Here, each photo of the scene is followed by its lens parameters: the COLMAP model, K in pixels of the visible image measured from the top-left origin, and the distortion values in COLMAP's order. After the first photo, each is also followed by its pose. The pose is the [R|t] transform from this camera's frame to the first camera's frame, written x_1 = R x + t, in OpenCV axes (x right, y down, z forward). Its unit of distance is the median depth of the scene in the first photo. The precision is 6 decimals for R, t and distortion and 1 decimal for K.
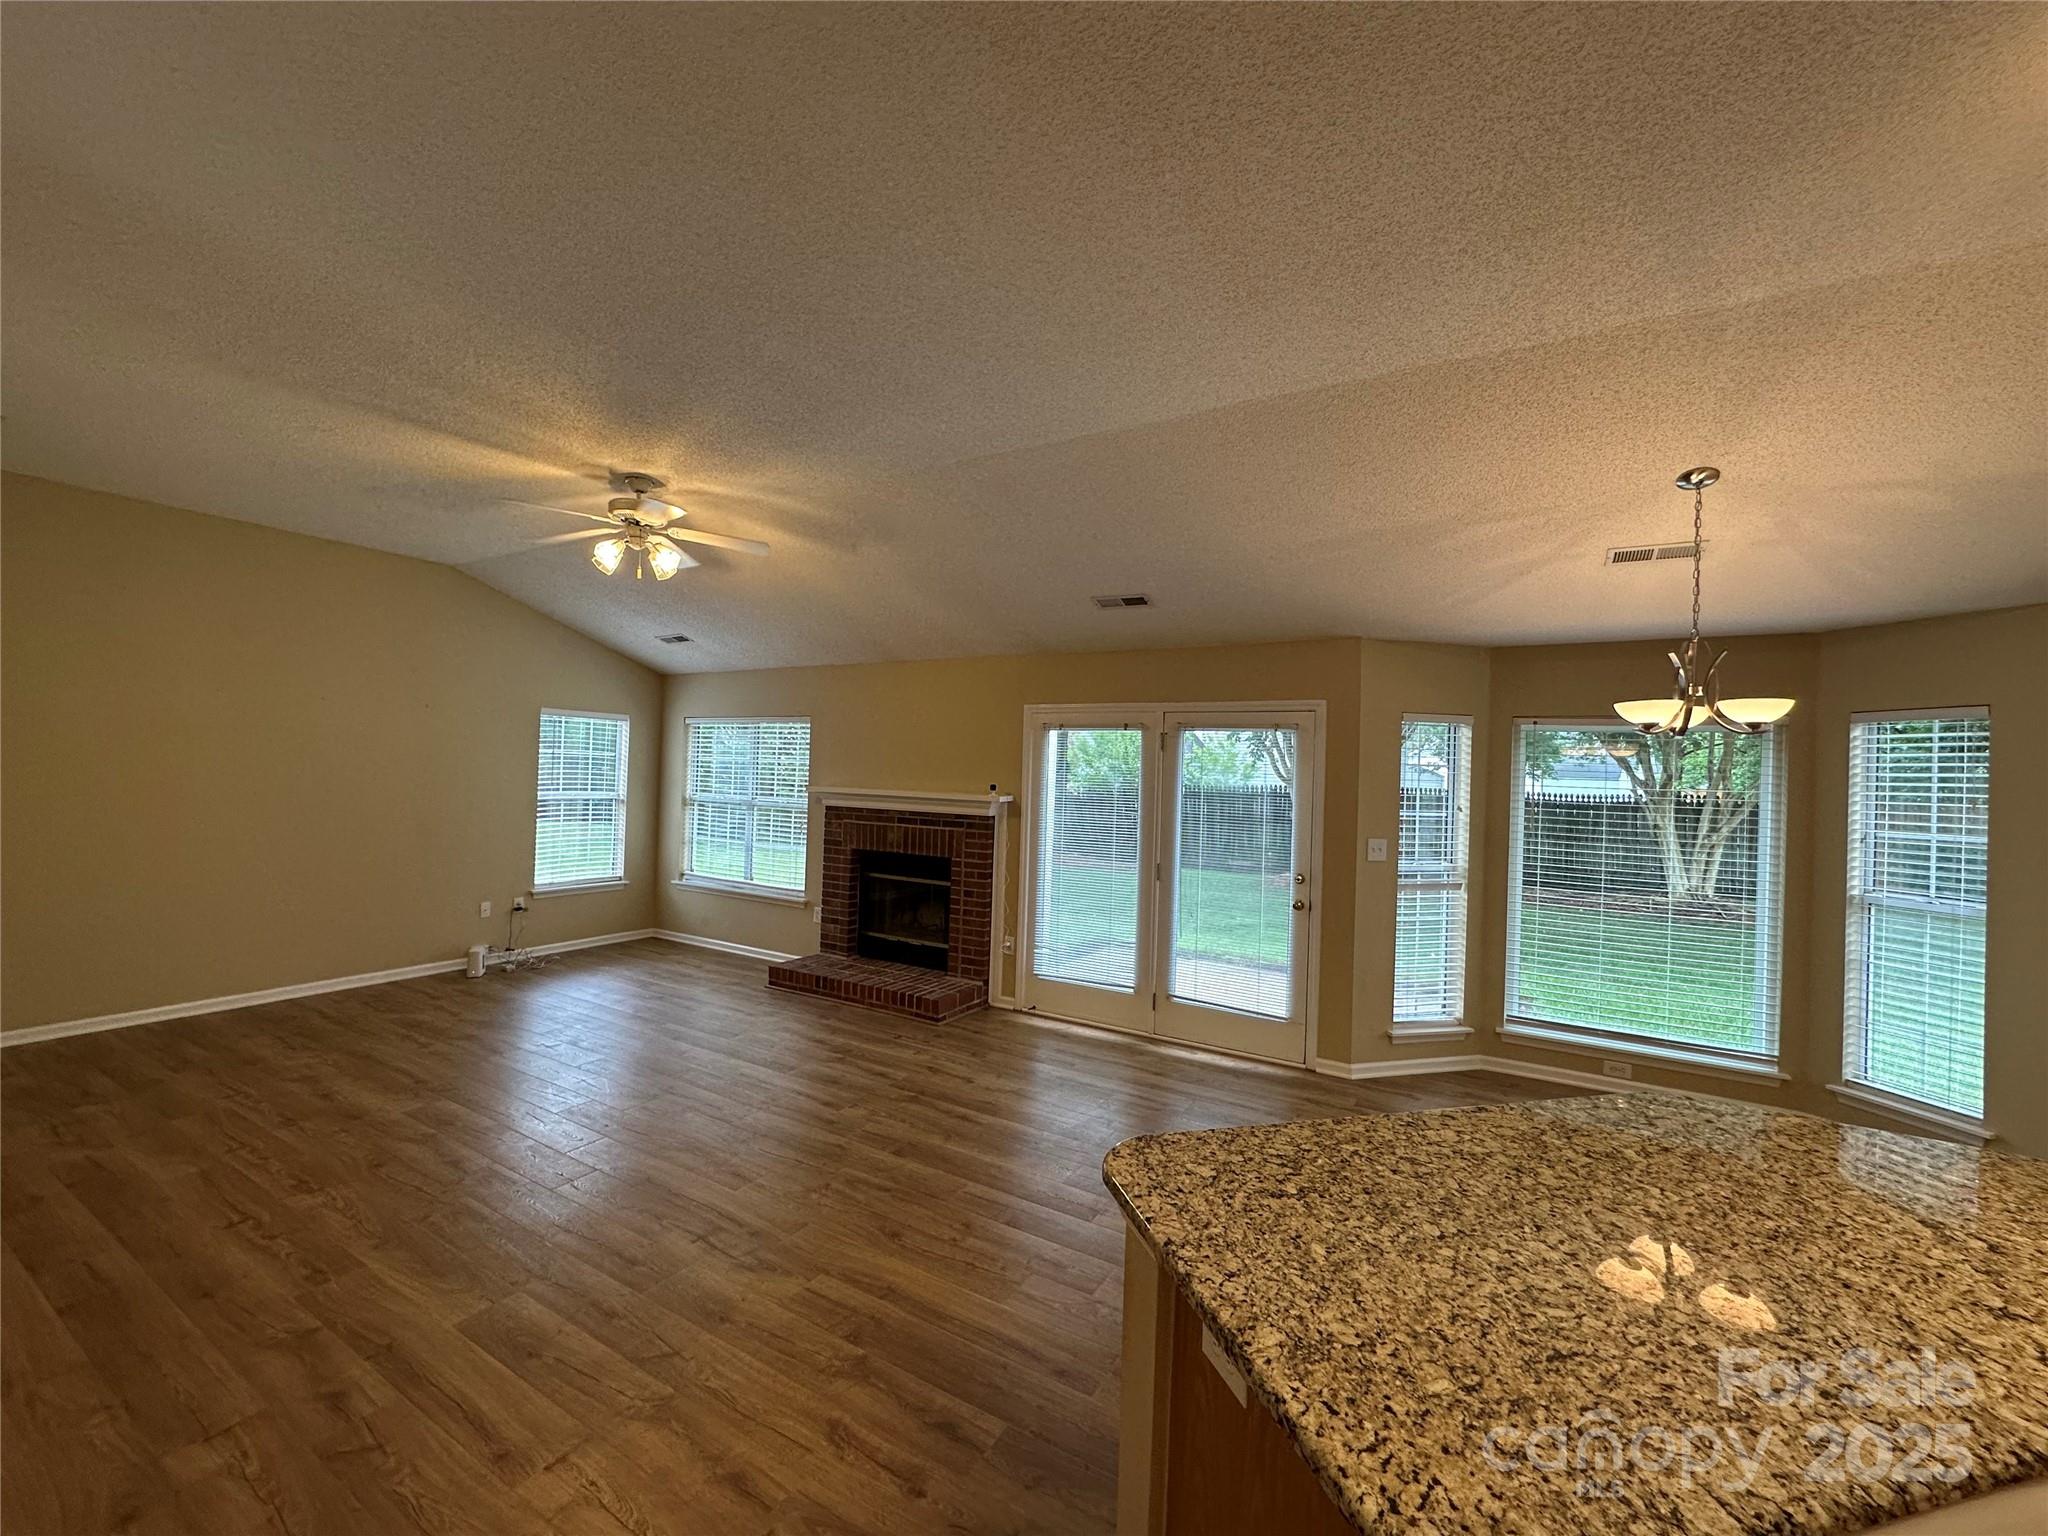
lens RADIAL K [[819.8, 0, 1023.1], [0, 819.8, 770.0], [0, 0, 1]] dist [-0.003832, 0.000875]
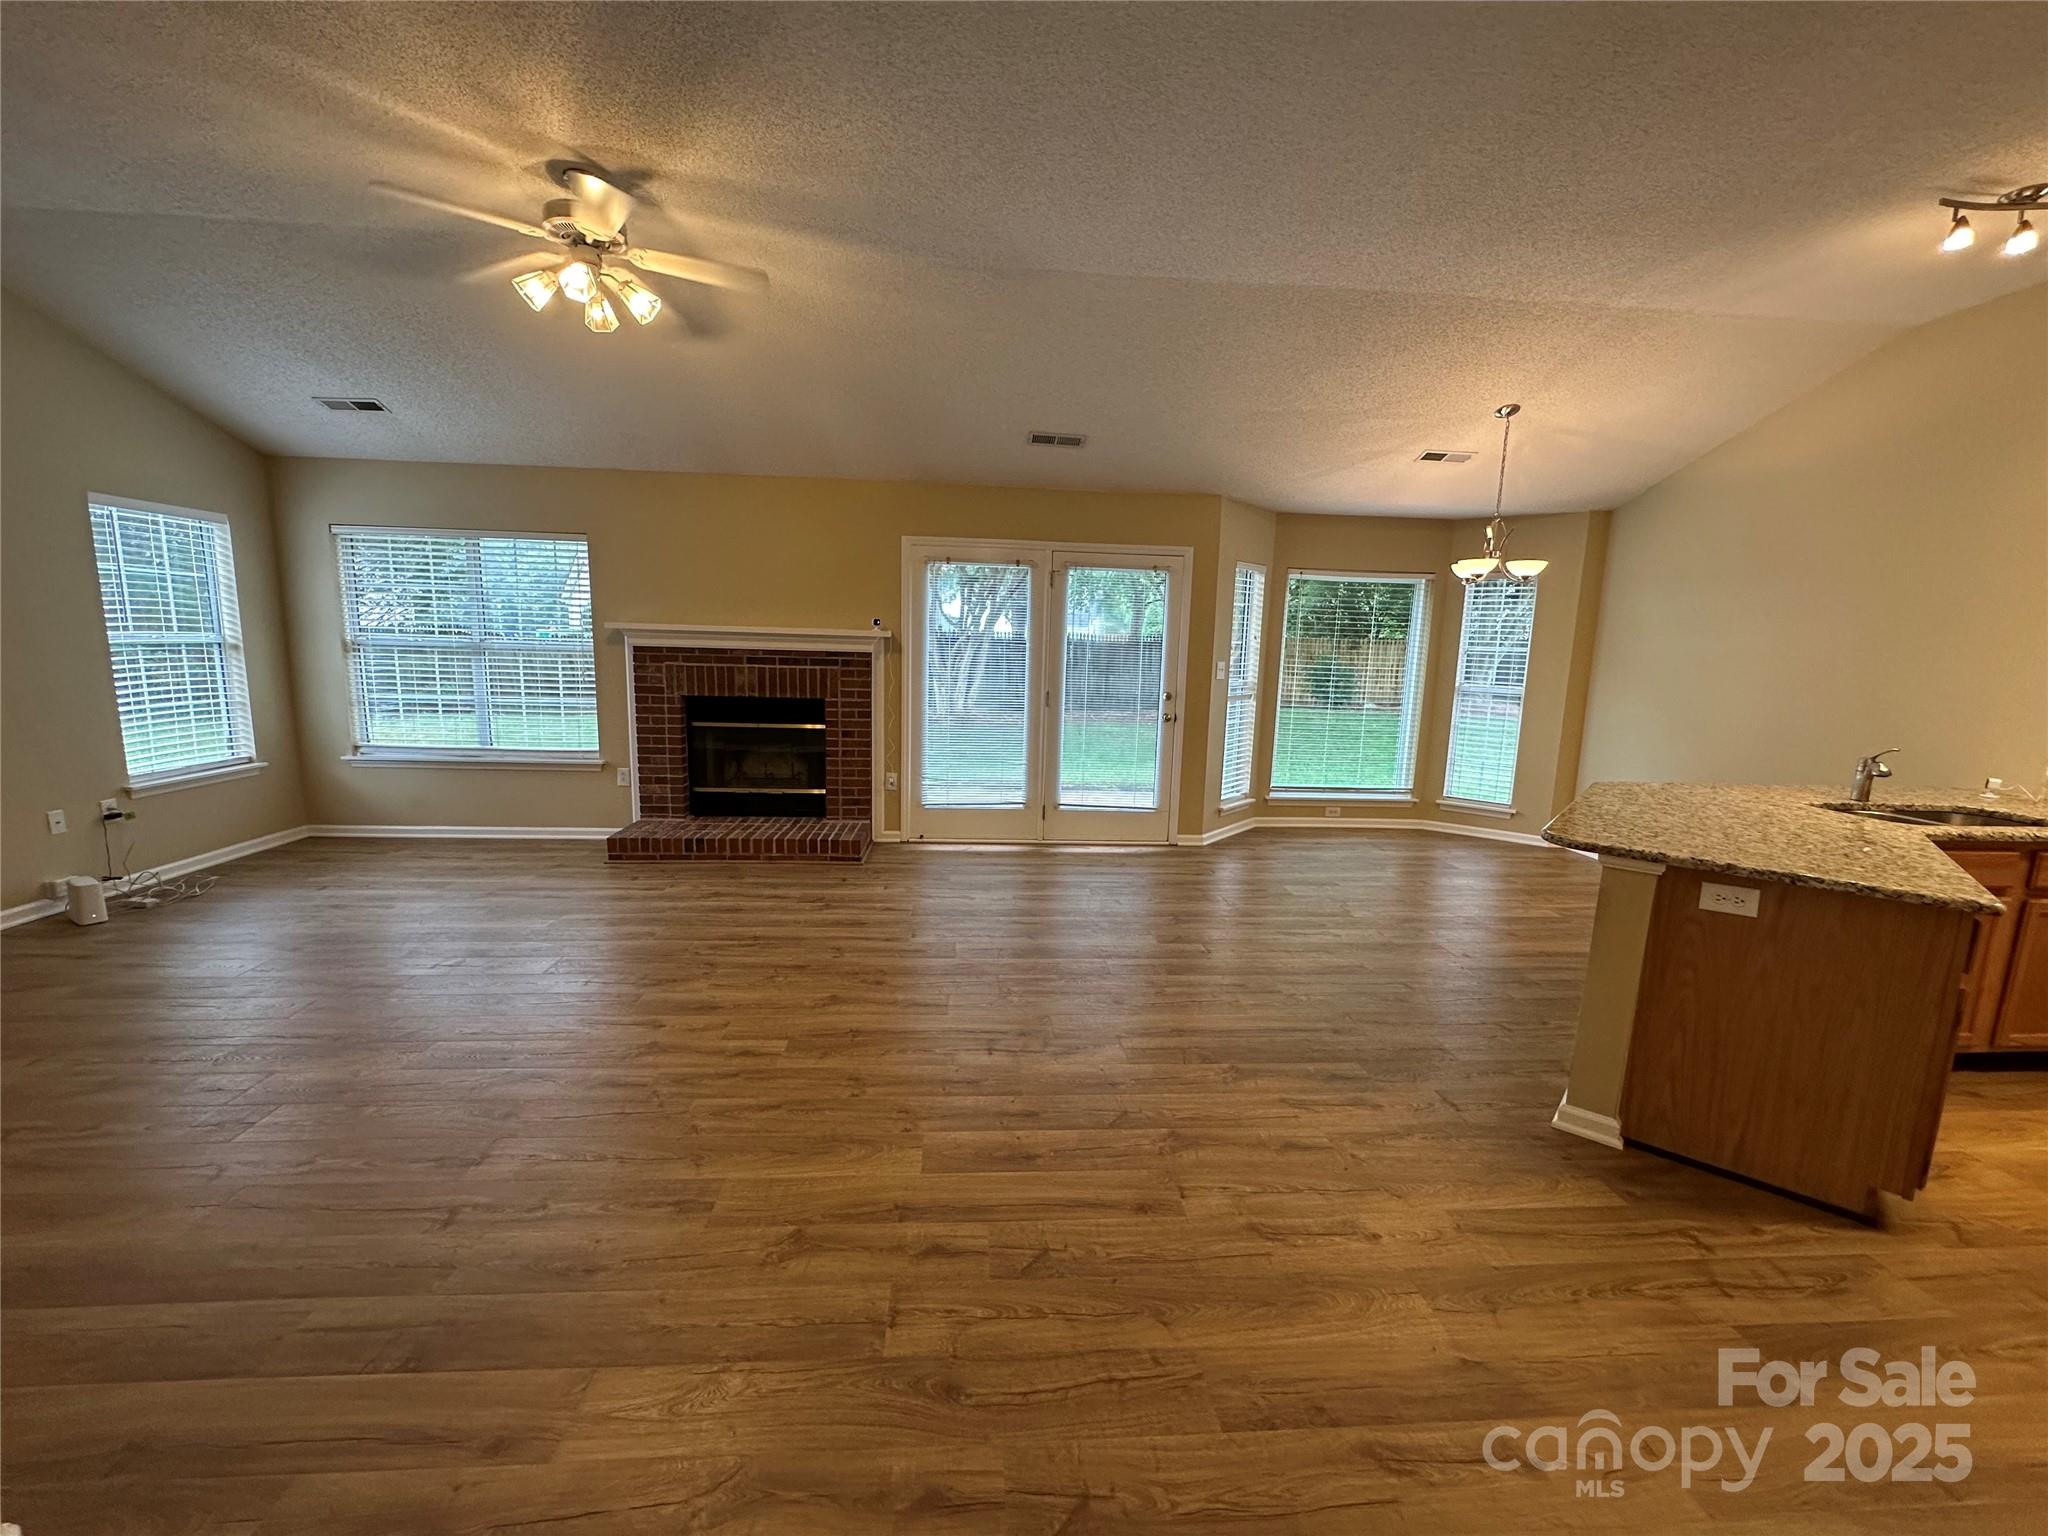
lens RADIAL K [[819.8, 0, 1025.4], [0, 819.8, 769.4], [0, 0, 1]] dist [-0.003832, 0.000875]
pose [[0.821445, -0.098264, 0.561759, -0.520595], [-0.005077, 0.983744, 0.179502, 0.020458], [-0.570266, -0.150303, 0.807593, 0.108685]]
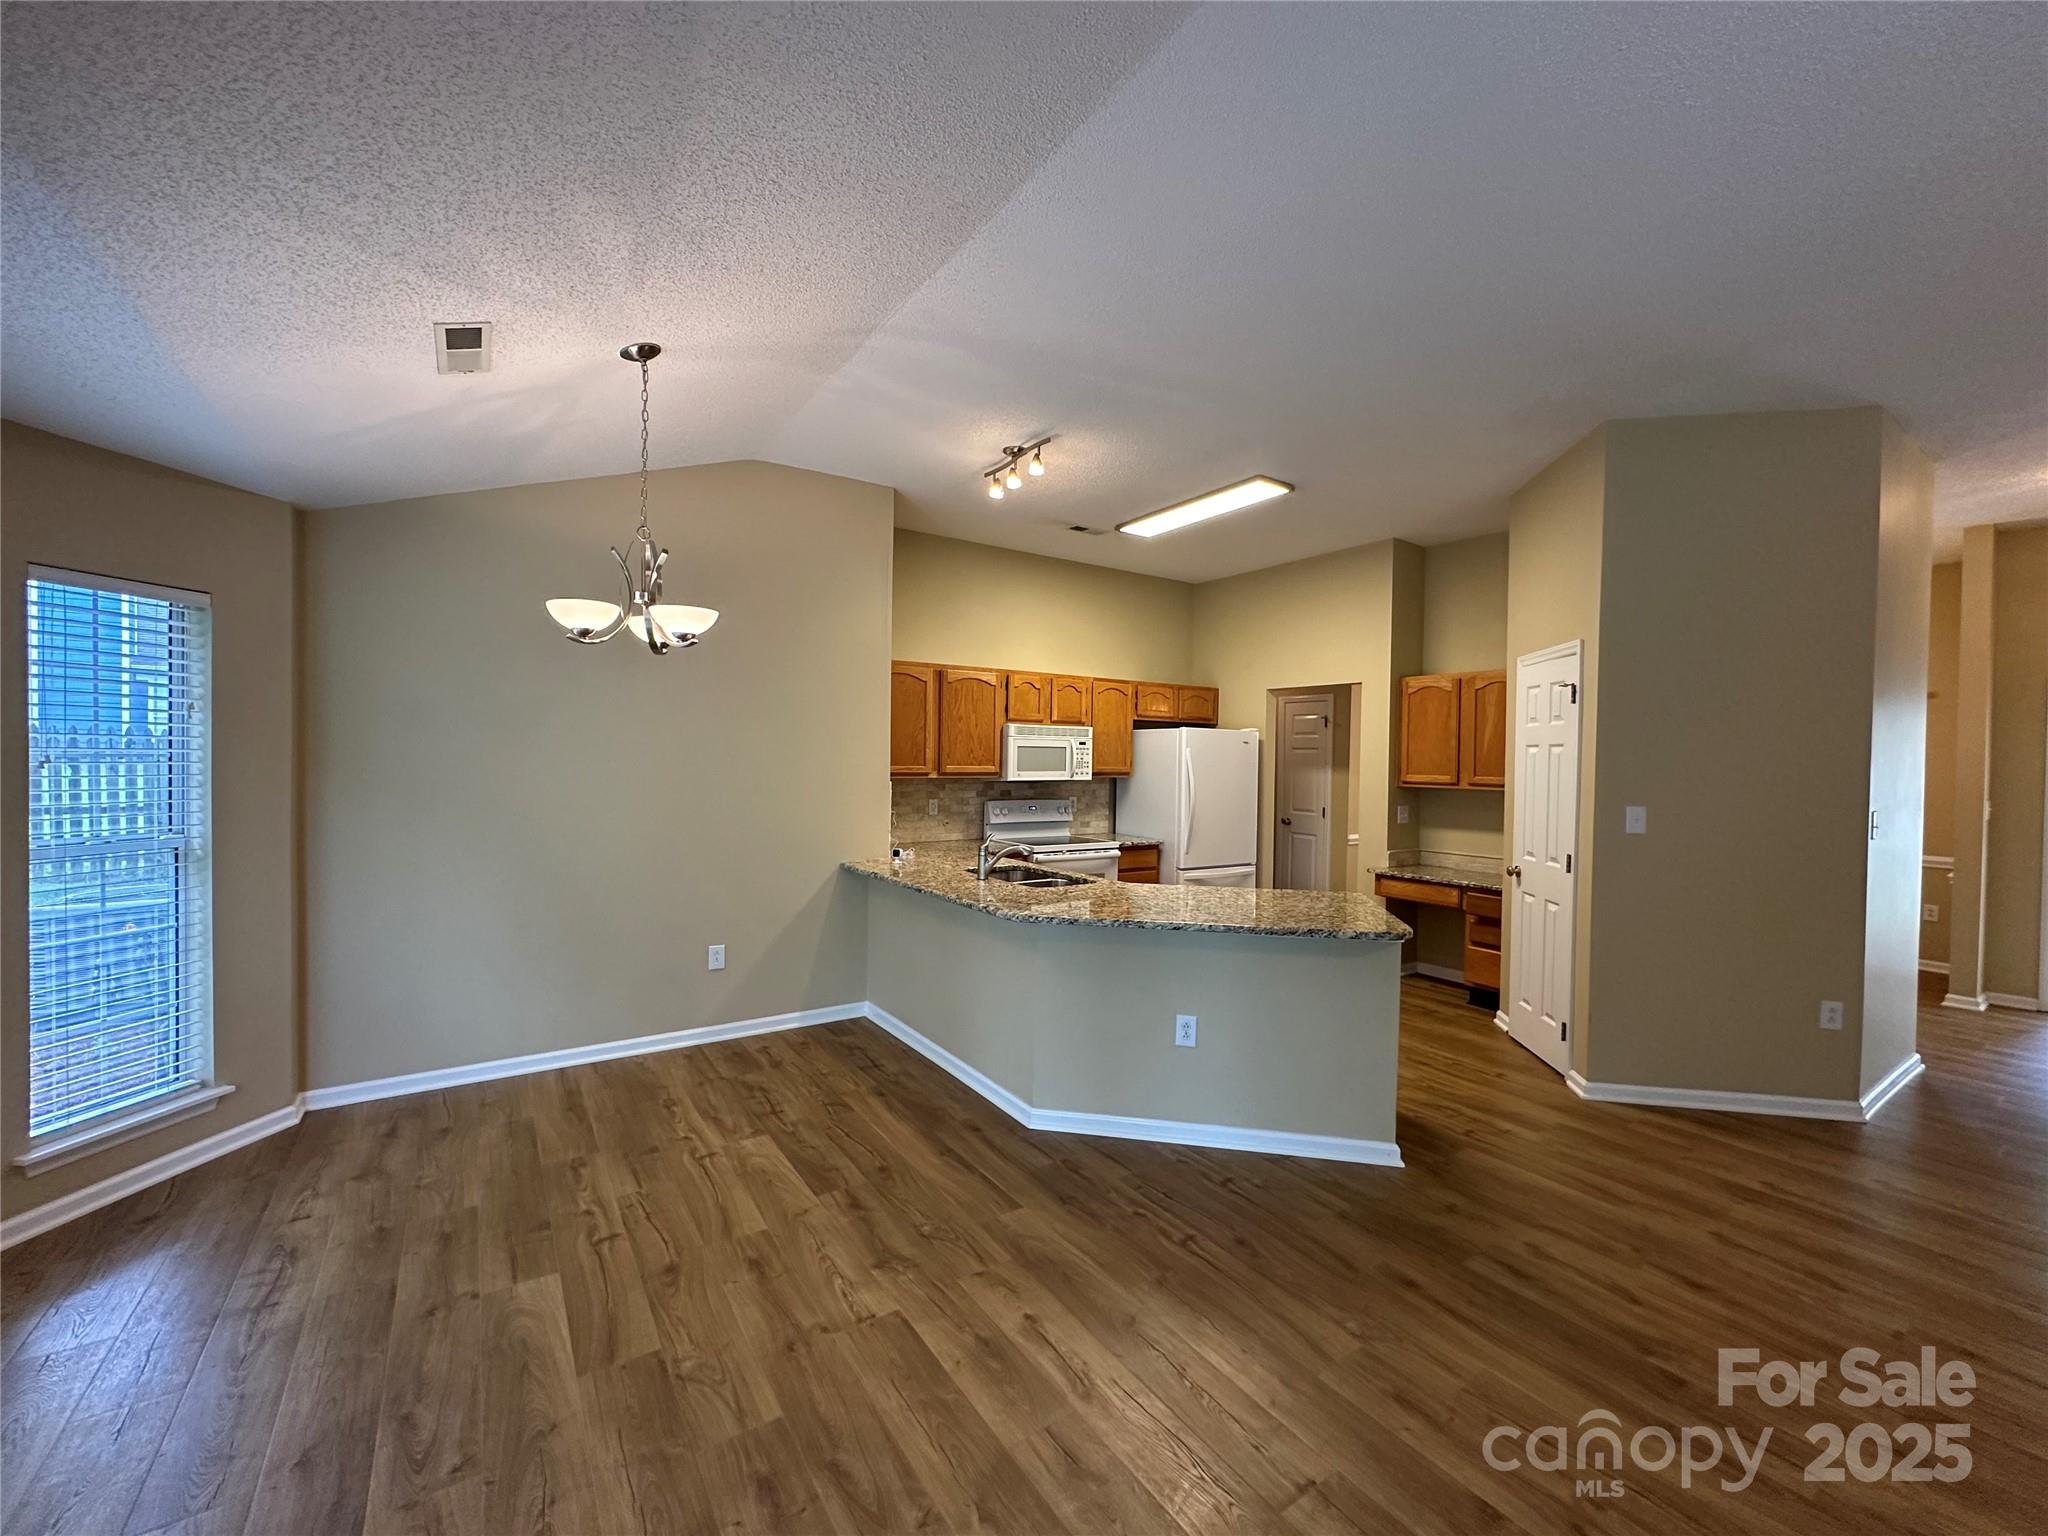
lens RADIAL K [[819.8, 0, 1028.2], [0, 819.8, 768.2], [0, 0, 1]] dist [-0.003832, 0.000875]
pose [[-0.903396, -0.053832, 0.425415, 0.035775], [-0.048807, 0.998550, 0.022712, 0.029165], [-0.426020, -0.000245, -0.904713, 0.998077]]
